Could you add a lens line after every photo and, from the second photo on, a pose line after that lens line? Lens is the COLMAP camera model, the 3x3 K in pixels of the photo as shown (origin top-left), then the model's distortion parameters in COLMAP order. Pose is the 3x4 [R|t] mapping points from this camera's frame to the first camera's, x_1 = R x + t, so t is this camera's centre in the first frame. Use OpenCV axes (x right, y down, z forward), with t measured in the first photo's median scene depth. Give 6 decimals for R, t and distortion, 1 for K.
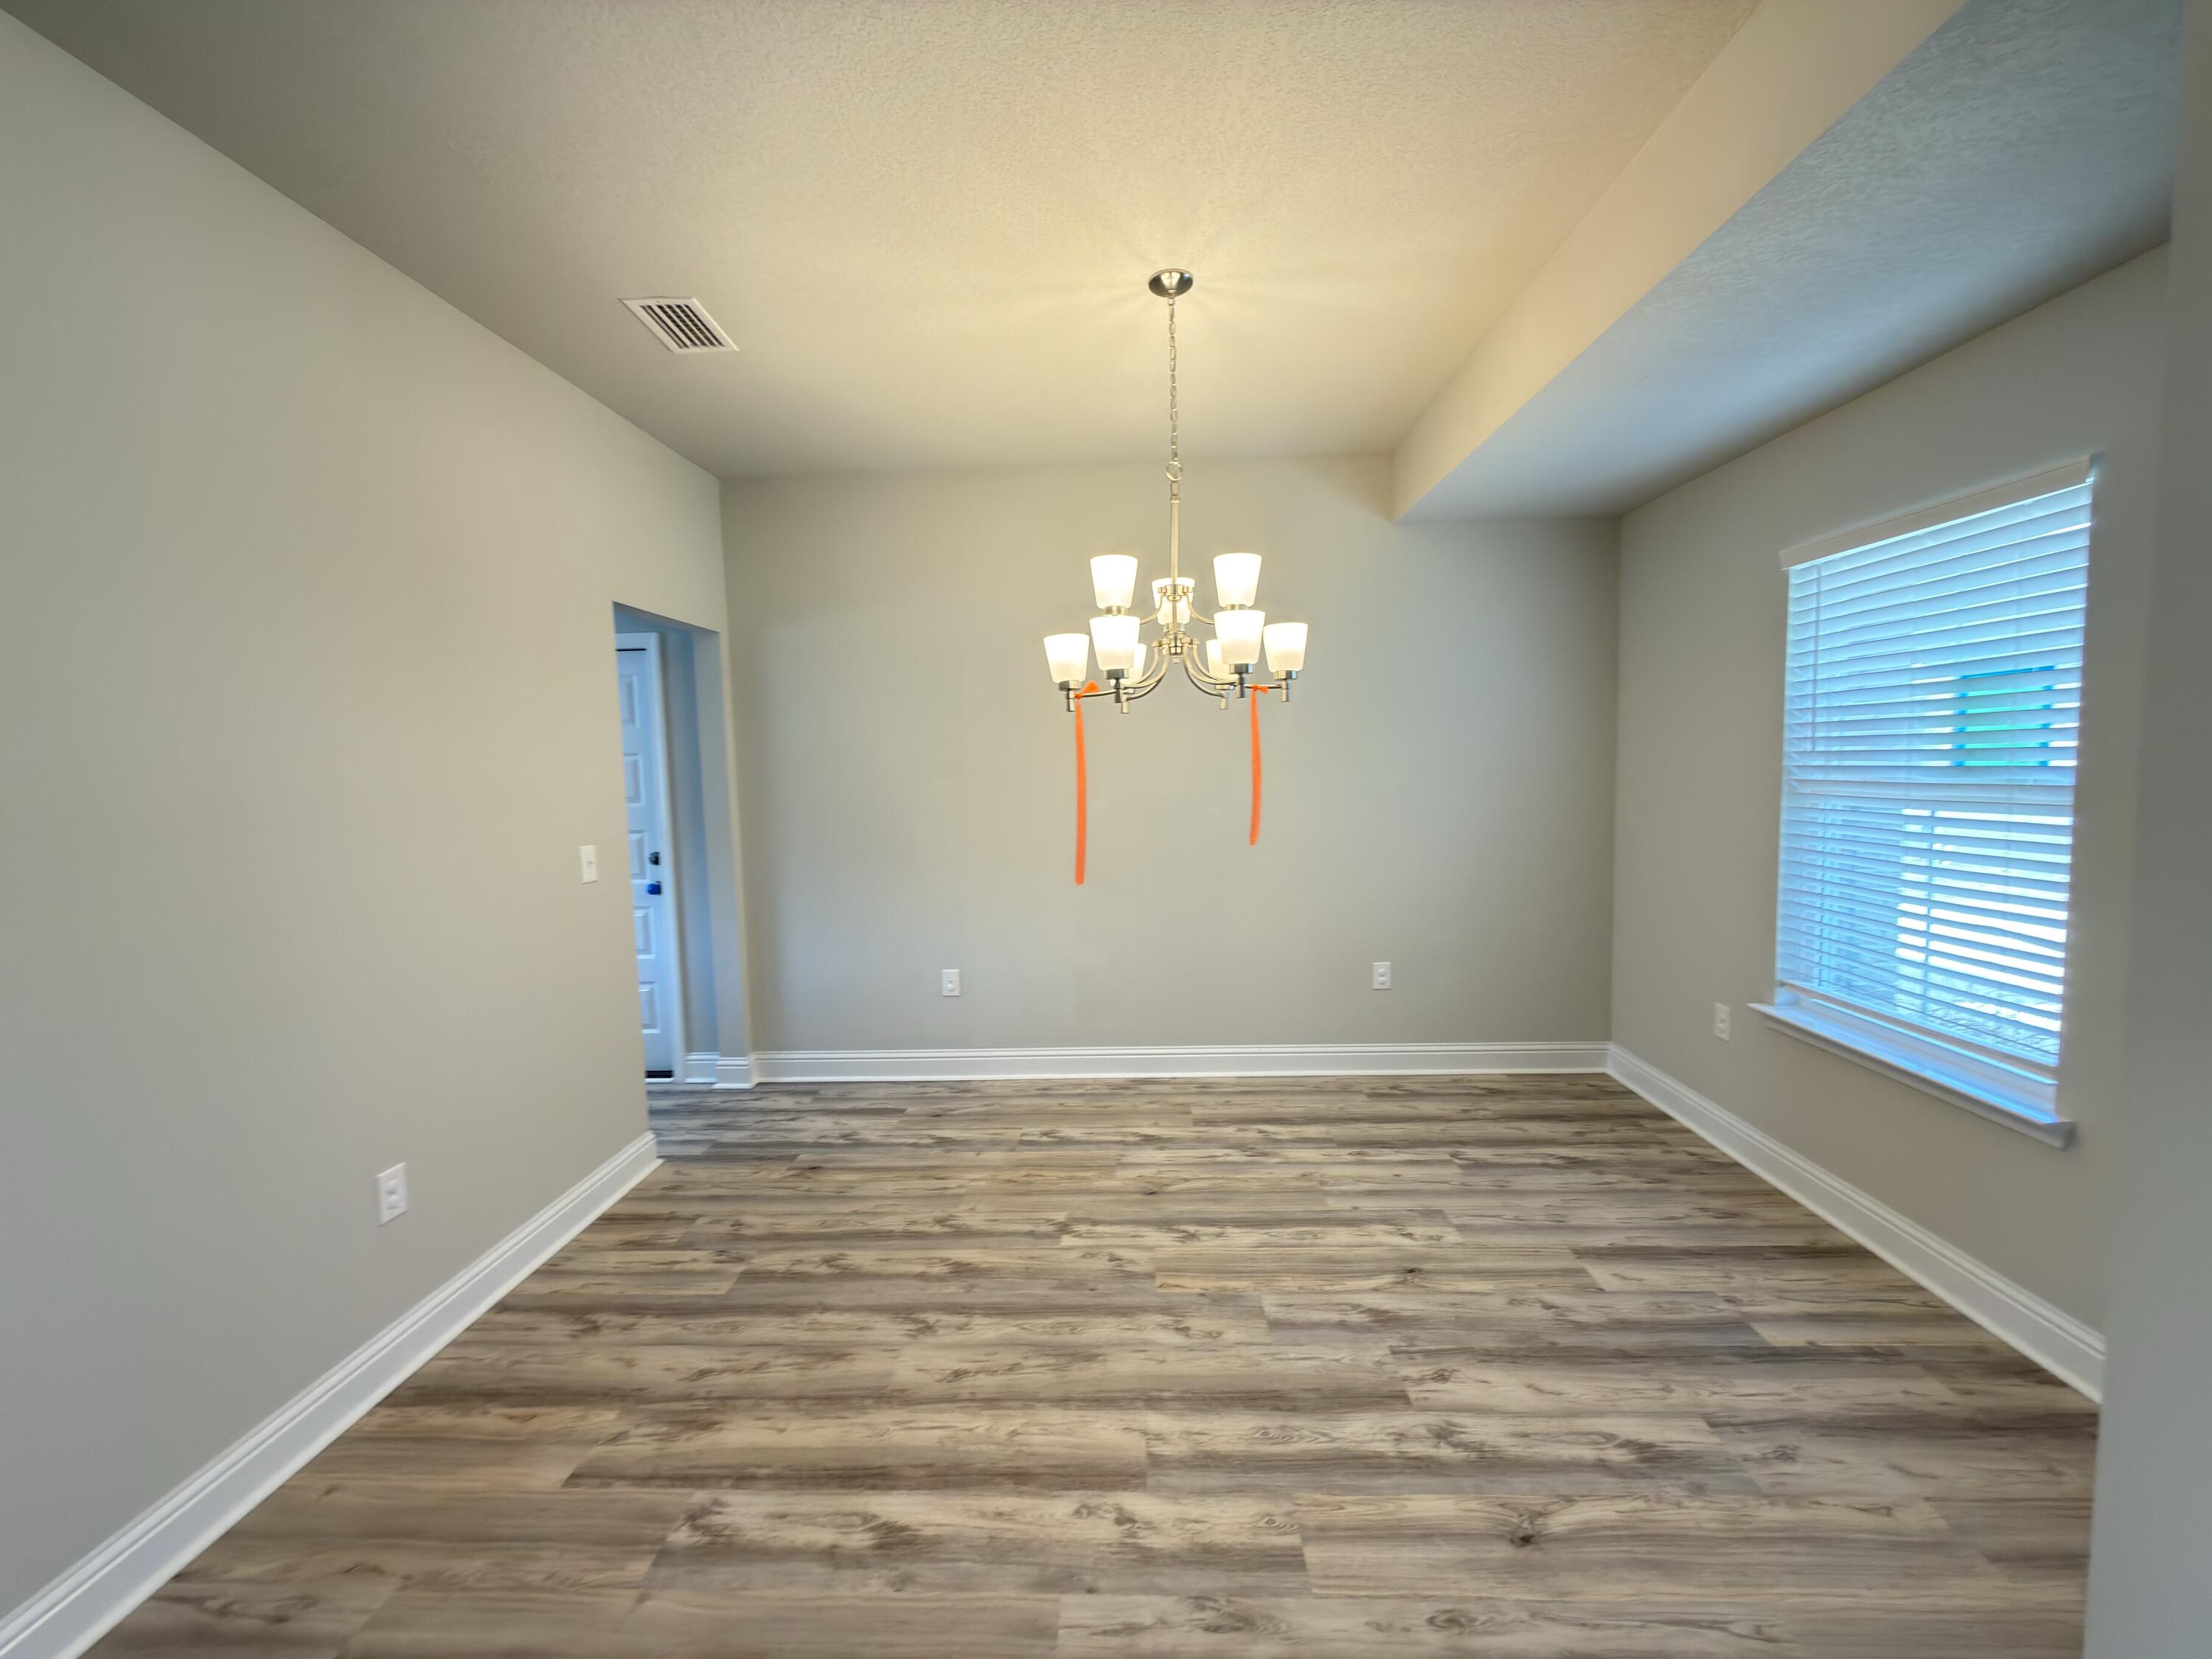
lens RADIAL K [[880.6, 0, 1107.7], [0, 880.6, 829.4], [0, 0, 1]] dist [0.000452, 0.000030]
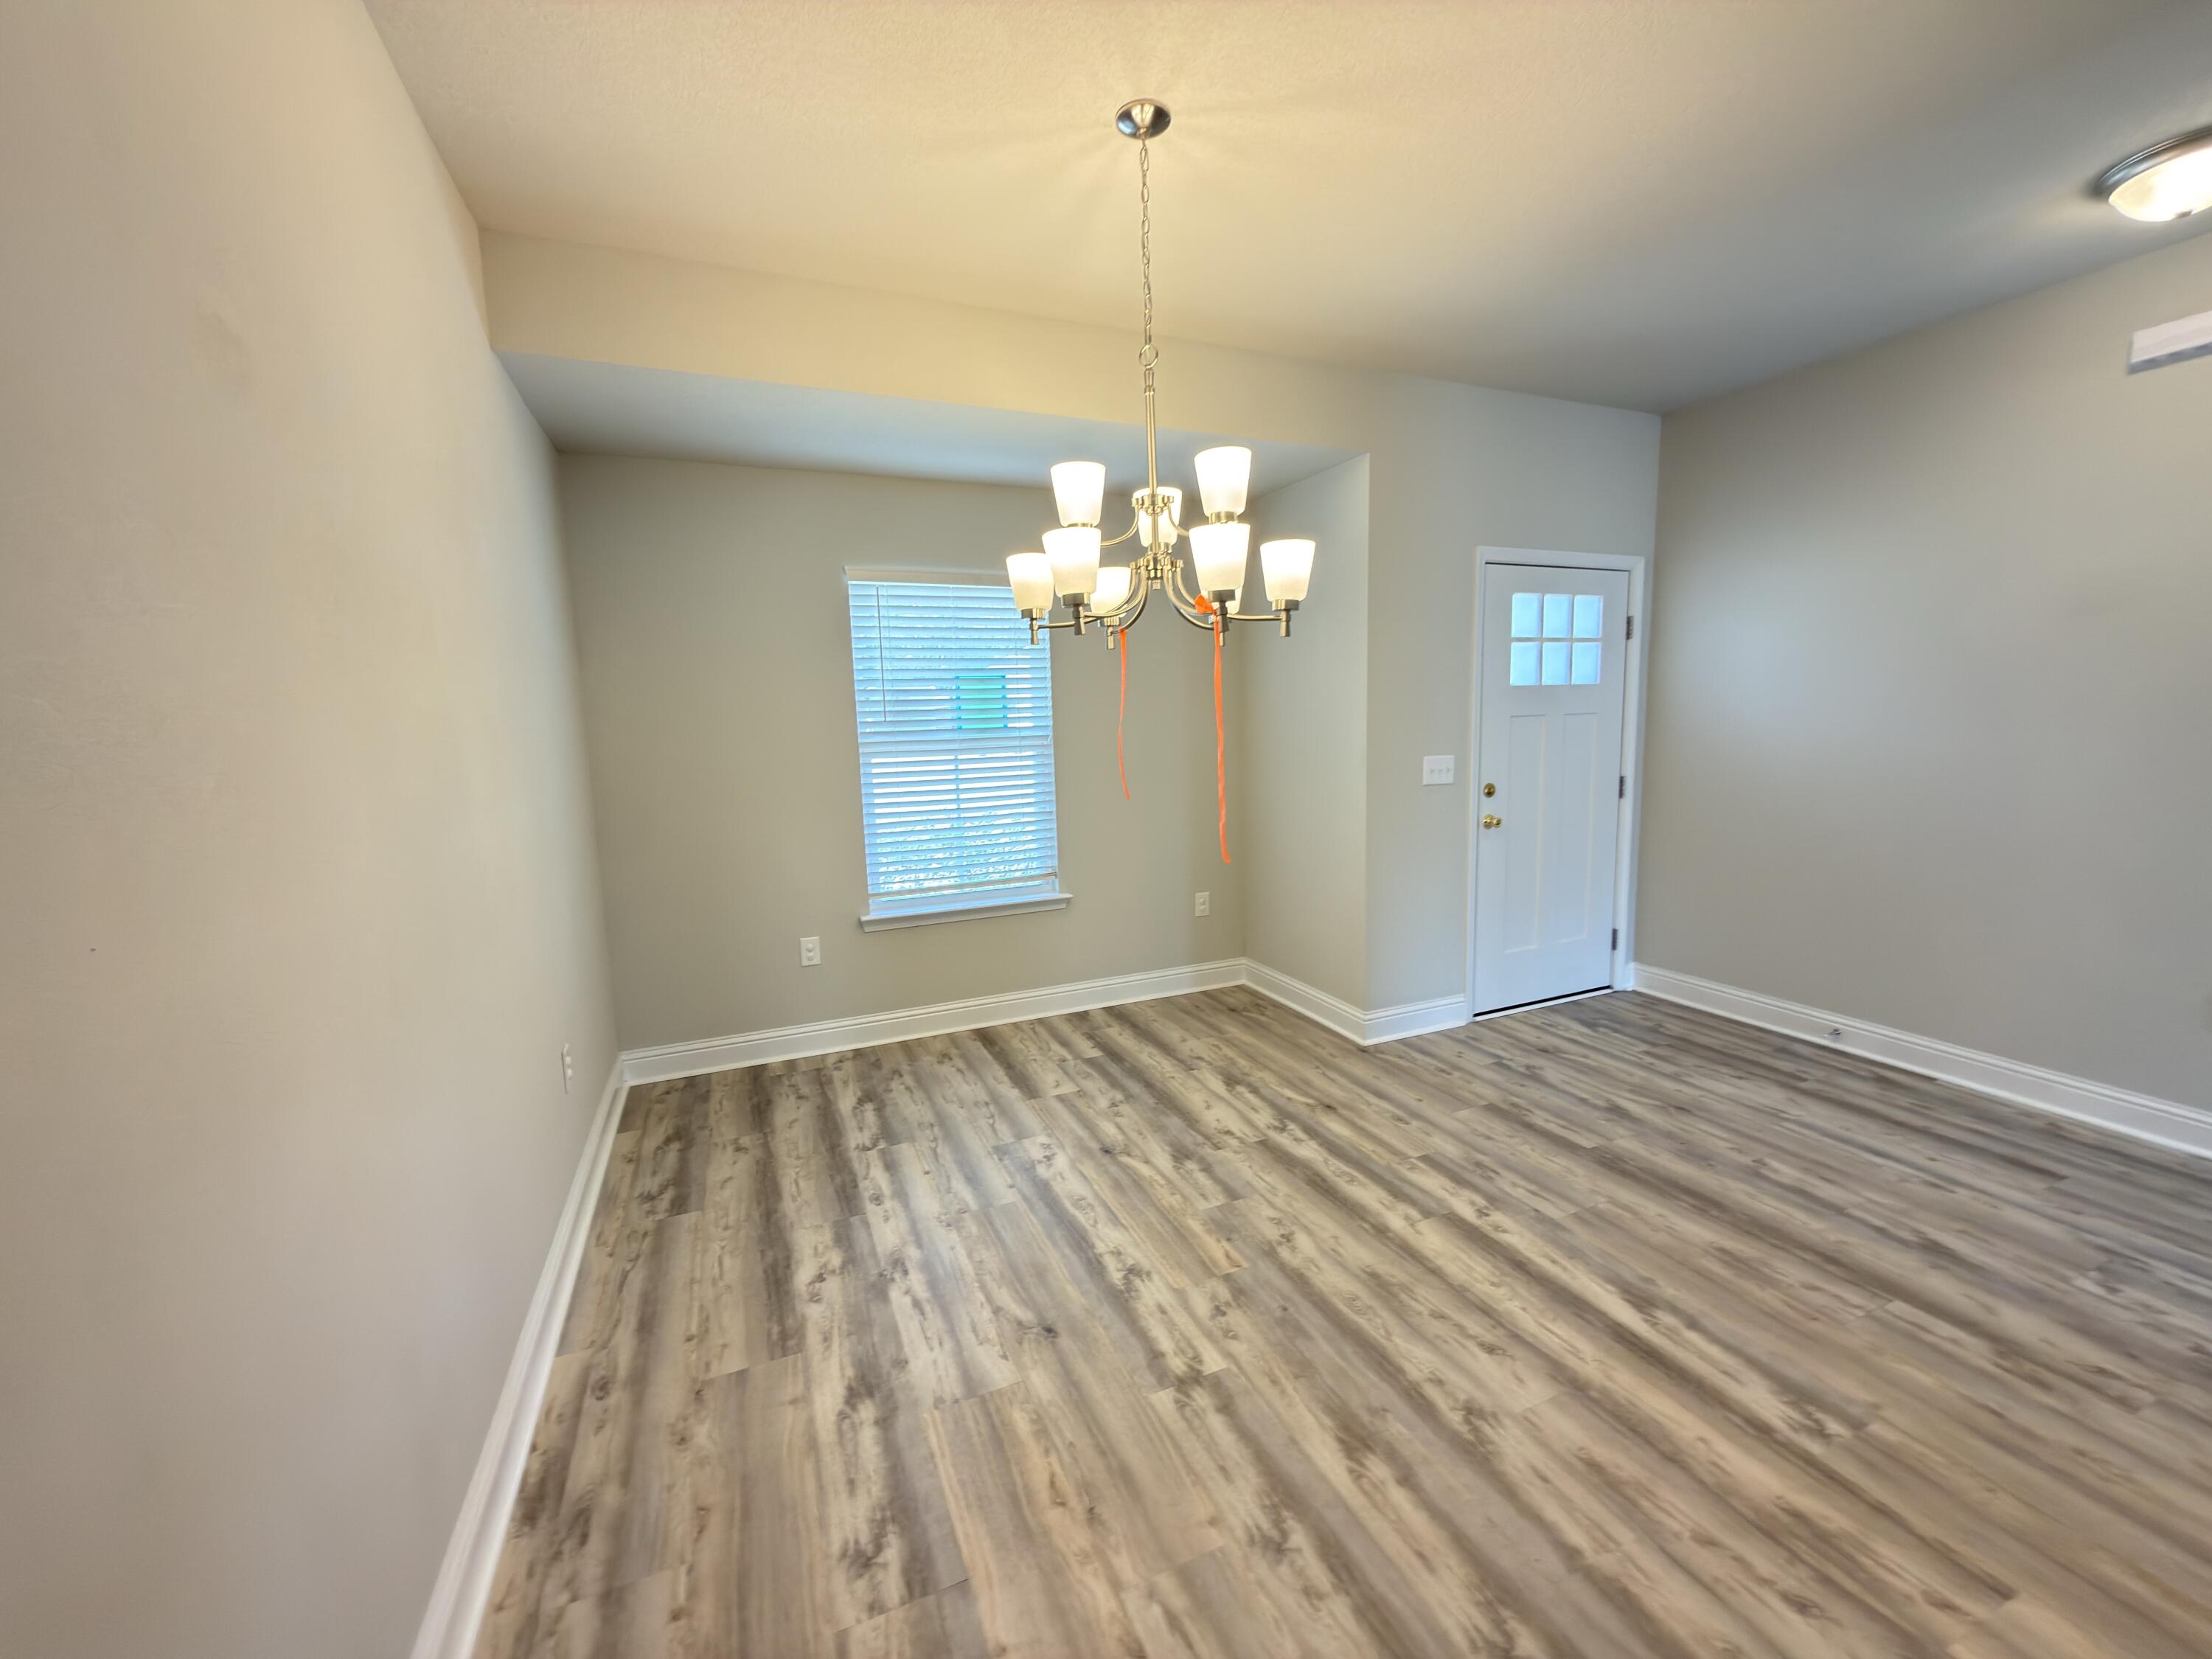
lens RADIAL K [[882.0, 0, 1105.0], [0, 882.0, 825.6], [0, 0, 1]] dist [0.000871, 0.000060]
pose [[-0.425805, -0.076229, 0.901598, -0.688543], [0.108301, 0.984987, 0.134428, -0.084546], [-0.898310, 0.154884, -0.411157, 1.437654]]
